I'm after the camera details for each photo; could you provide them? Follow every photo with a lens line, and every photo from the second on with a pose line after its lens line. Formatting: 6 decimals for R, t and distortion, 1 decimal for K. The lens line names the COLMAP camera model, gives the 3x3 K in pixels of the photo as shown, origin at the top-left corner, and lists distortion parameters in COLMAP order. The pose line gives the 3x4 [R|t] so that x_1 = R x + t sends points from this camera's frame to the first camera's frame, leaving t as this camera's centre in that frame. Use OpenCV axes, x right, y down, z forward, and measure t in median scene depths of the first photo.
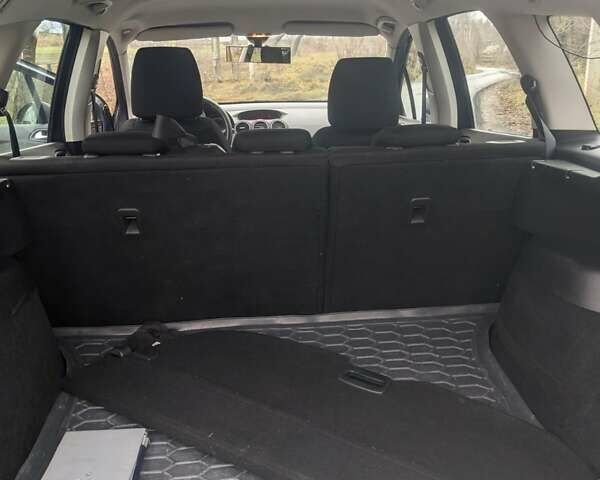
lens RADIAL K [[635.0, 0, 299.3], [0, 635.0, 245.5], [0, 0, 1]] dist [0.023889, 0.000000]
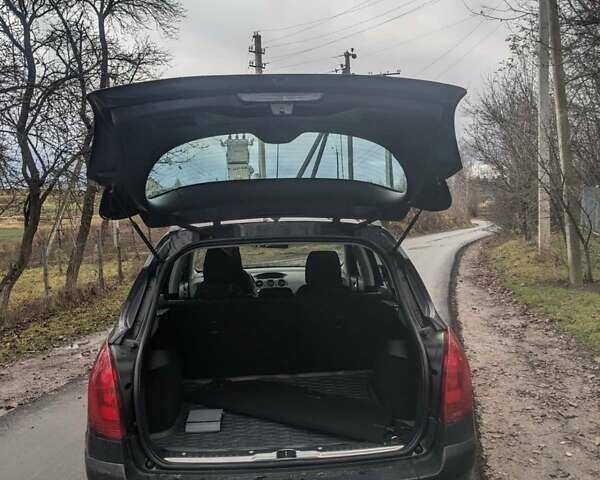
lens RADIAL K [[635.0, 0, 304.1], [0, 635.0, 237.3], [0, 0, 1]] dist [0.023889, 0.000000]
pose [[0.999979, -0.001929, -0.006208, 0.043117], [0.000368, 0.970254, -0.242091, 0.114064], [0.006490, 0.242083, 0.970234, -0.739616]]
